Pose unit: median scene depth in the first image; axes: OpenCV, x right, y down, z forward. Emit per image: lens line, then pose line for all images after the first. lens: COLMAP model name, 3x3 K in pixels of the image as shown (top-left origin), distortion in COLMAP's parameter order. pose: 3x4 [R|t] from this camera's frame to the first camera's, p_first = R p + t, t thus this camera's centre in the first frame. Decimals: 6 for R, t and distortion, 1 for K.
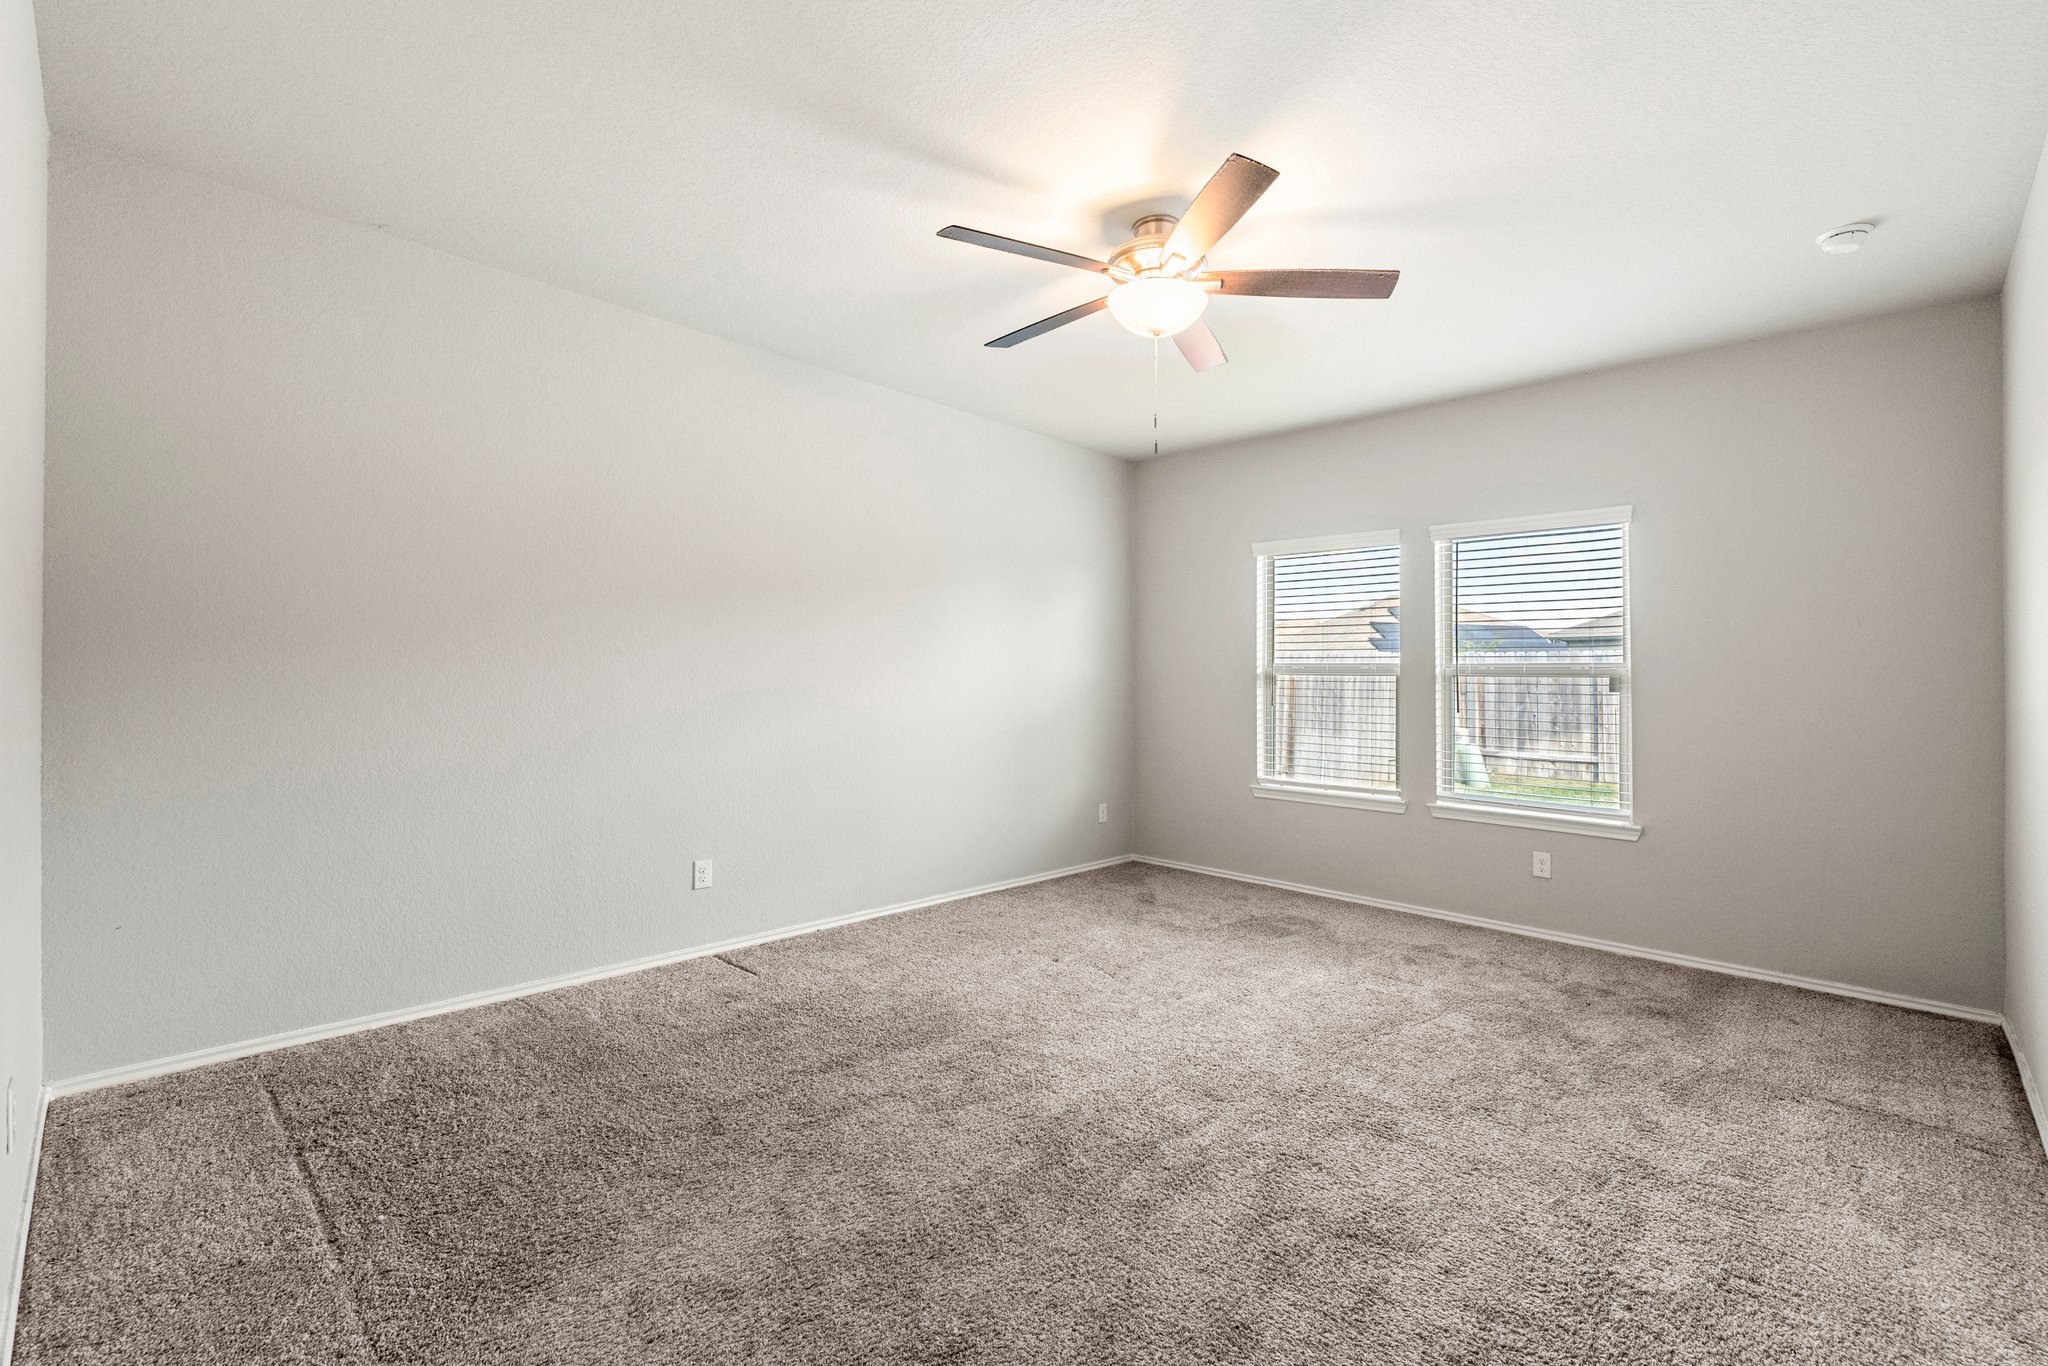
lens RADIAL K [[893.2, 0, 1034.1], [0, 893.2, 676.1], [0, 0, 1]] dist [0.001745, -0.000143]
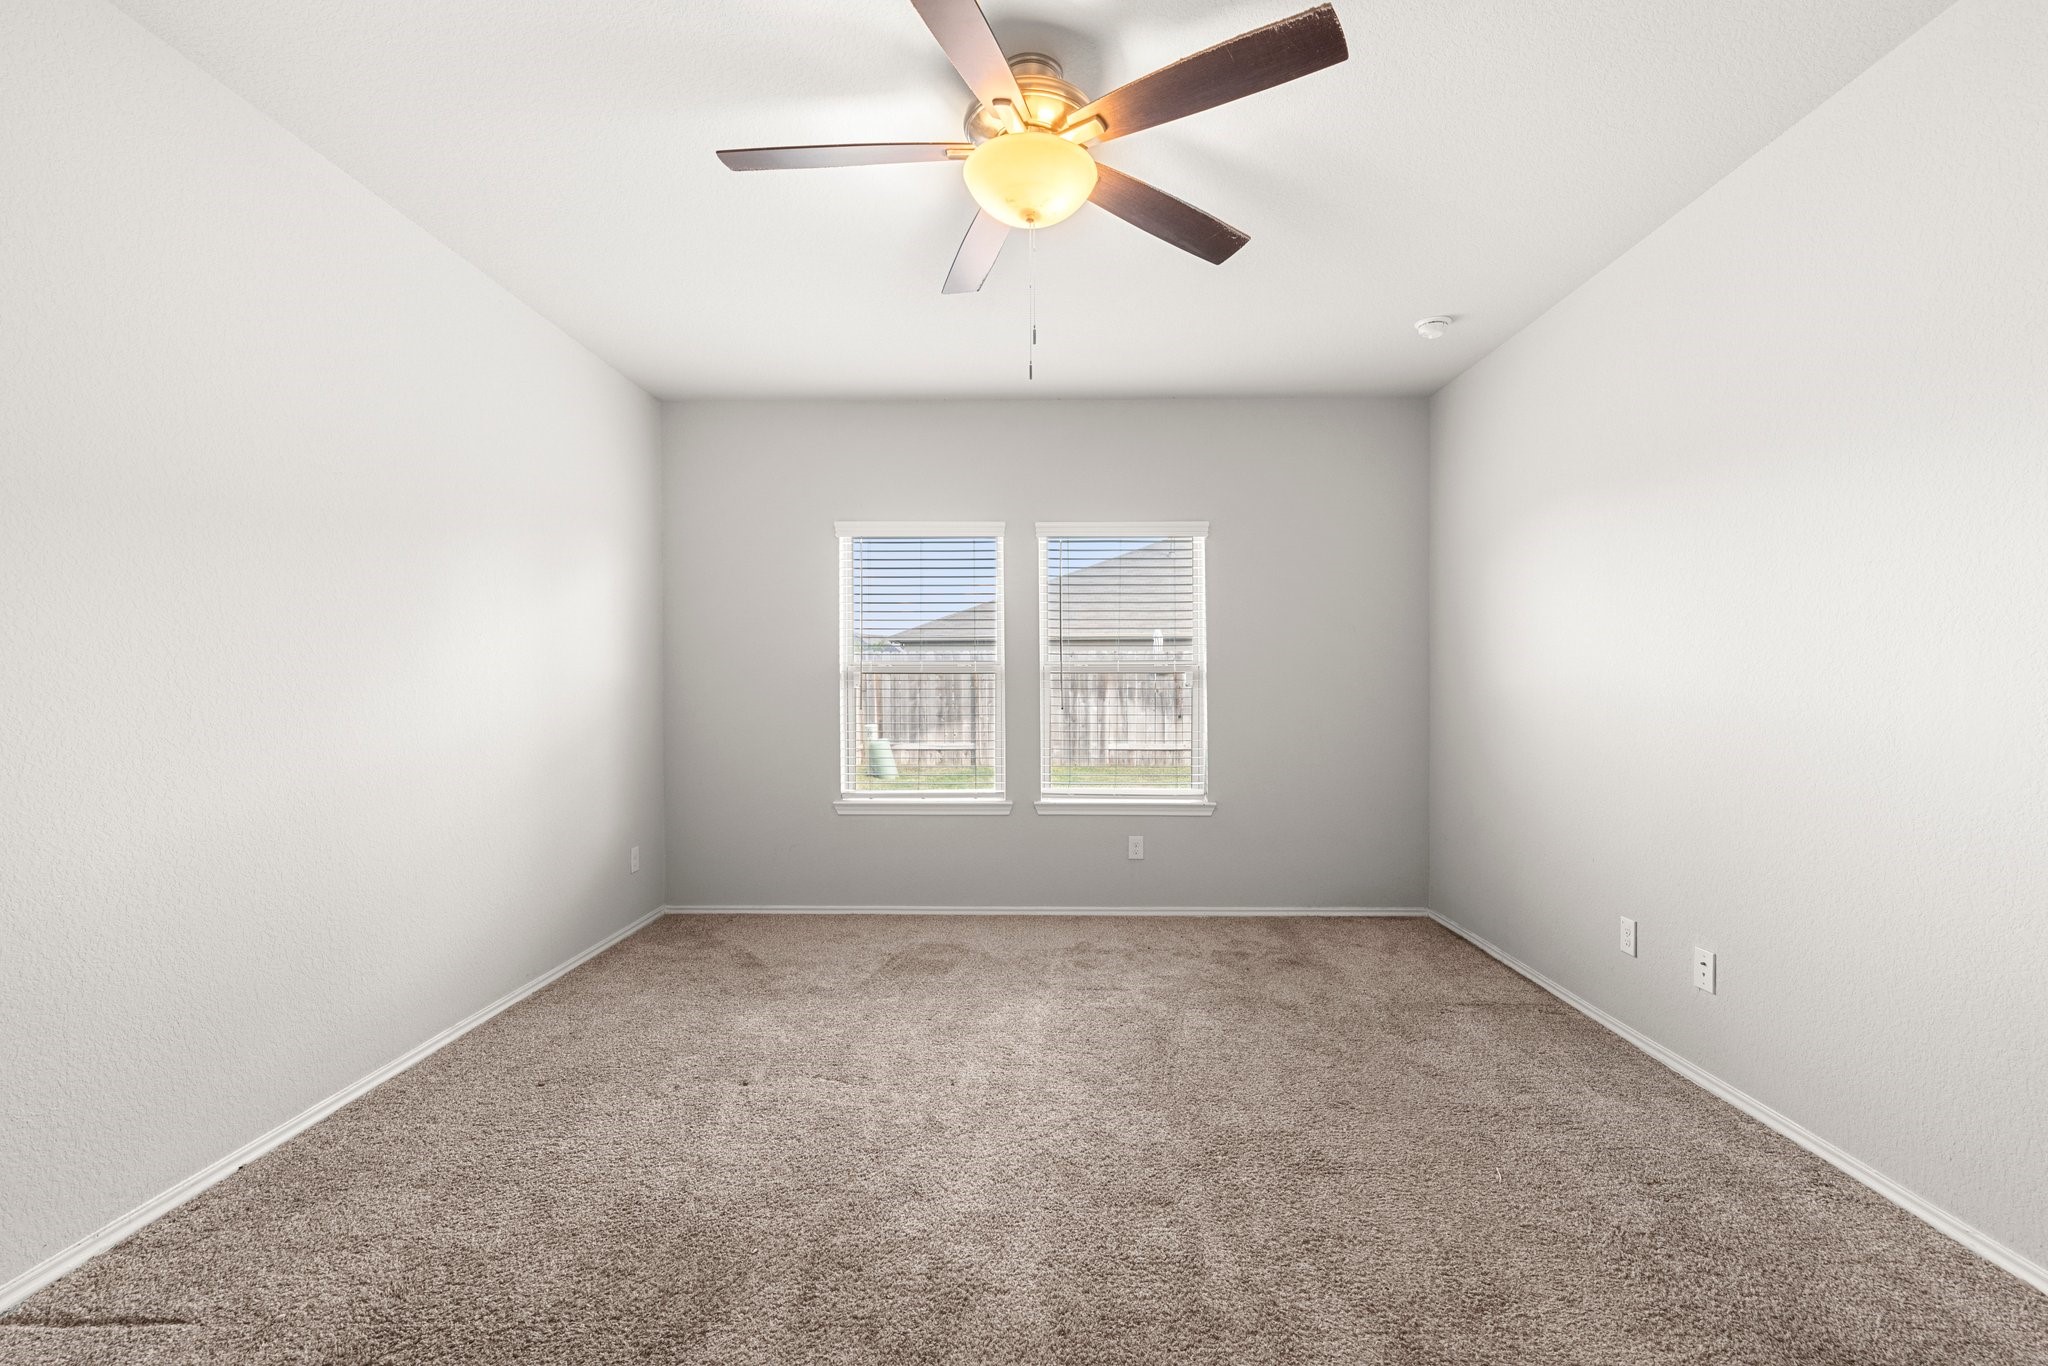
lens RADIAL K [[893.2, 0, 1039.0], [0, 893.2, 679.5], [0, 0, 1]] dist [0.001745, -0.000143]
pose [[0.733077, -0.012262, 0.680035, -0.268380], [0.009605, 0.999924, 0.007677, -0.000321], [-0.680078, 0.000904, 0.733140, 0.318772]]
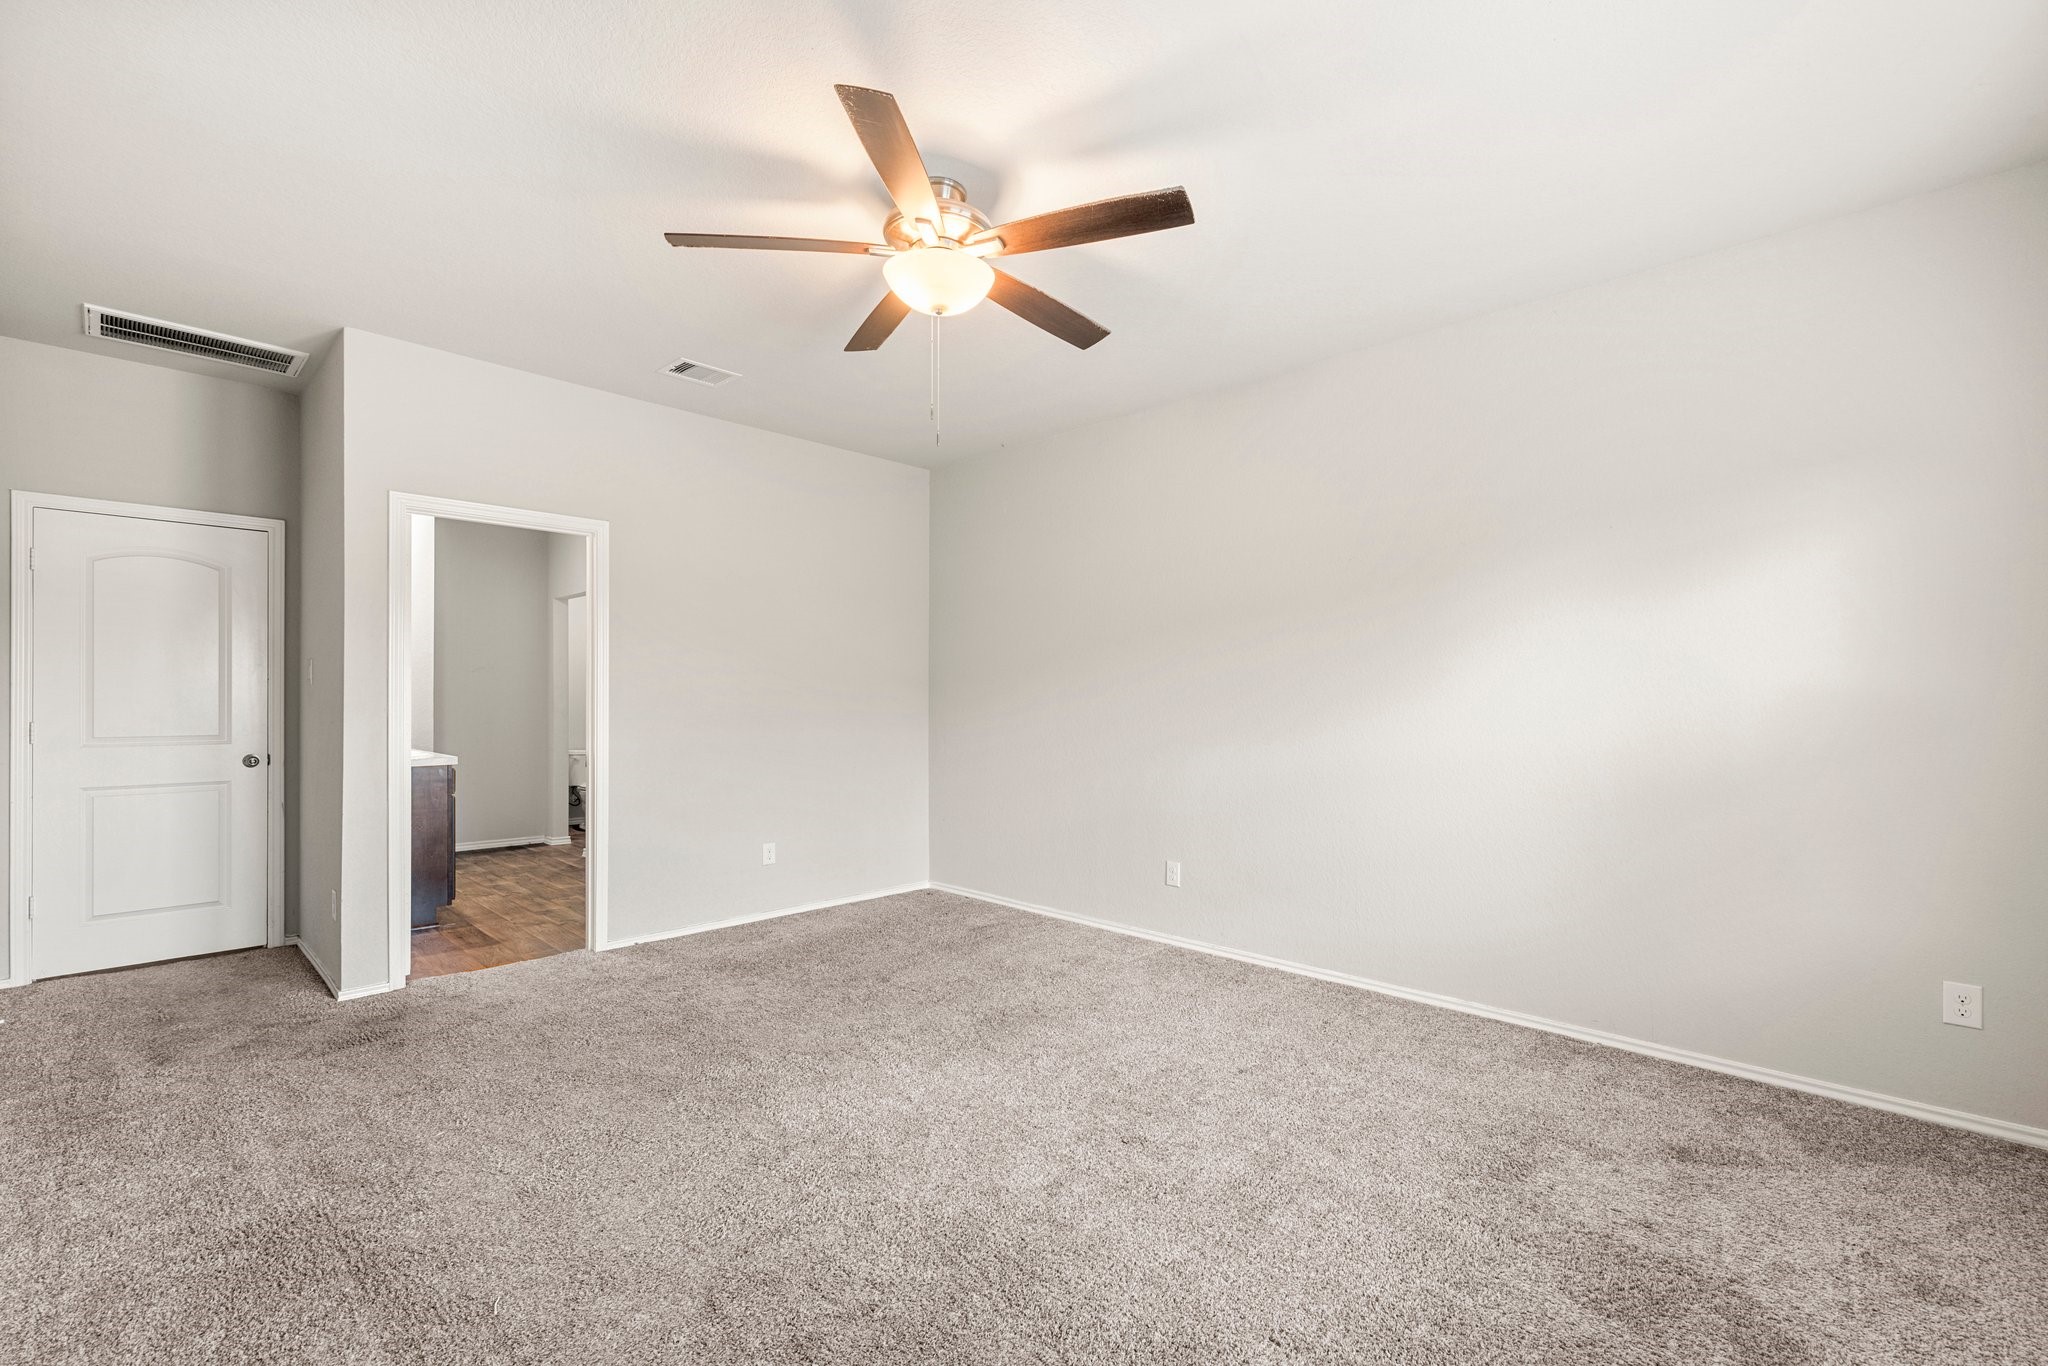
lens RADIAL K [[893.2, 0, 1024.1], [0, 893.2, 711.3], [0, 0, 1]] dist [0.001745, -0.000143]
pose [[-0.006658, -0.005734, -0.999961, 0.752560], [-0.003089, 0.999979, -0.005714, 0.022446], [0.999973, 0.003051, -0.006675, 0.802187]]
